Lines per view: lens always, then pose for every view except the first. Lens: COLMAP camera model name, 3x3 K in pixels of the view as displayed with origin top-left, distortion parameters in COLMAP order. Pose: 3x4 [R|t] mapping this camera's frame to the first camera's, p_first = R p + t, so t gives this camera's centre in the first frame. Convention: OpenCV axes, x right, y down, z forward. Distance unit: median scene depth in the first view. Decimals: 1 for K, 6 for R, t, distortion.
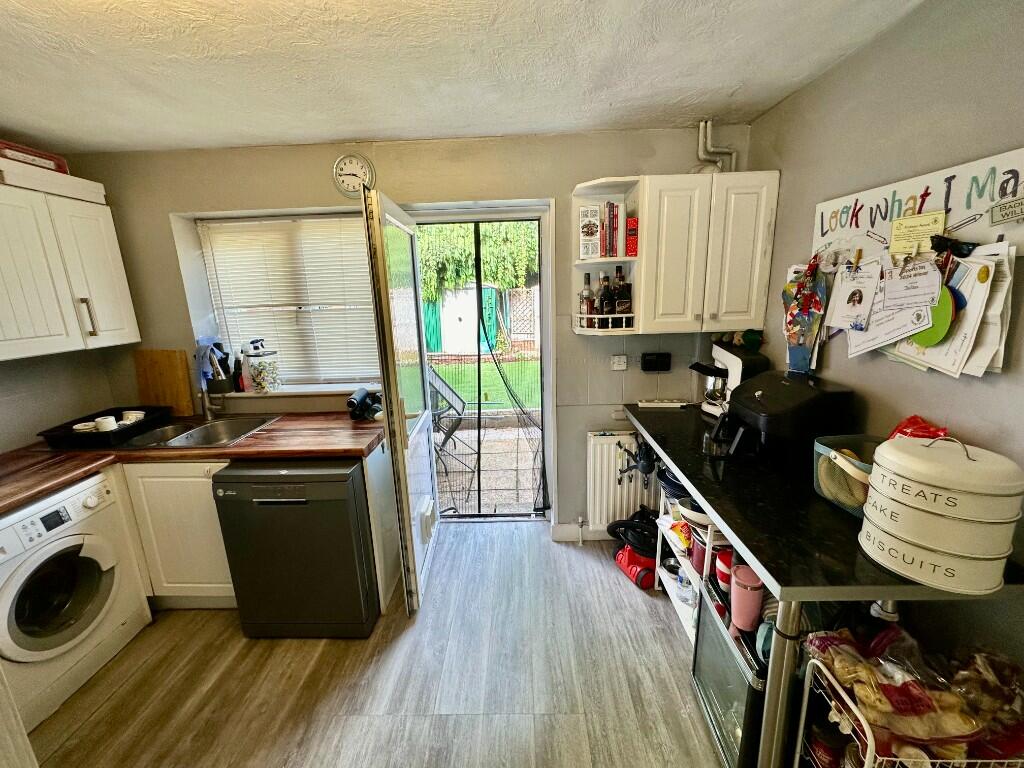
lens RADIAL K [[407.0, 0, 509.9], [0, 407.0, 381.9], [0, 0, 1]] dist [-0.002175, 0.000242]
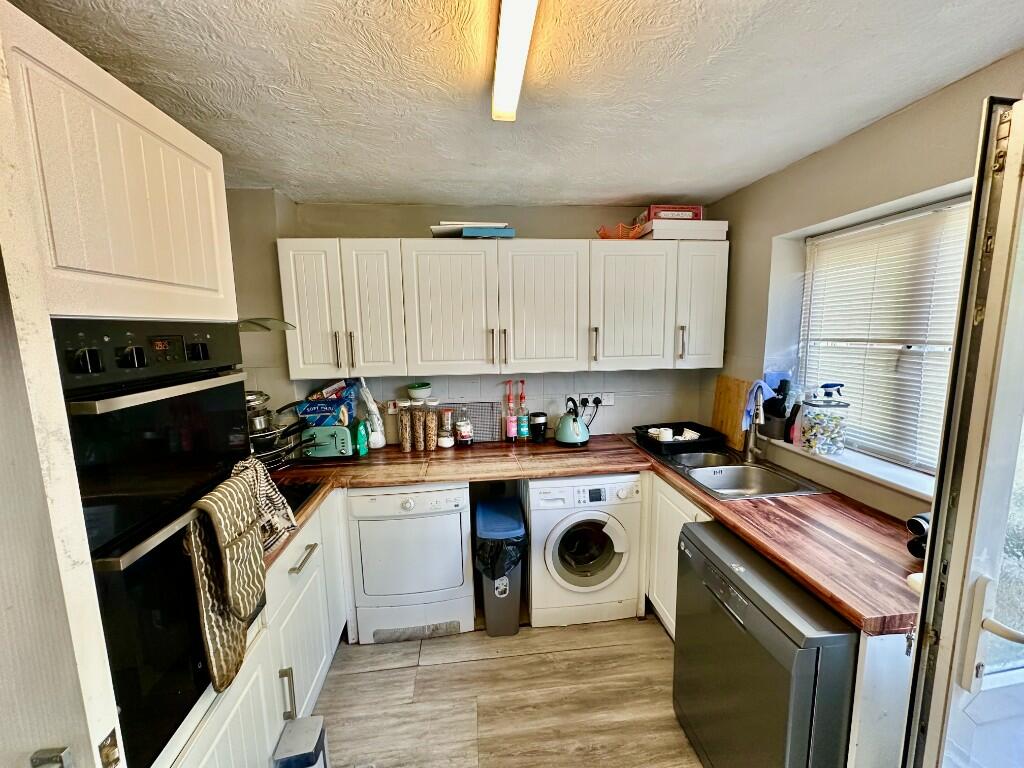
lens RADIAL K [[407.0, 0, 512.9], [0, 407.0, 384.2], [0, 0, 1]] dist [-0.002175, 0.000242]
pose [[0.136521, 0.164841, -0.976826, 0.041851], [-0.207197, 0.969001, 0.134563, -0.091709], [0.968727, 0.184025, 0.166444, 0.334724]]
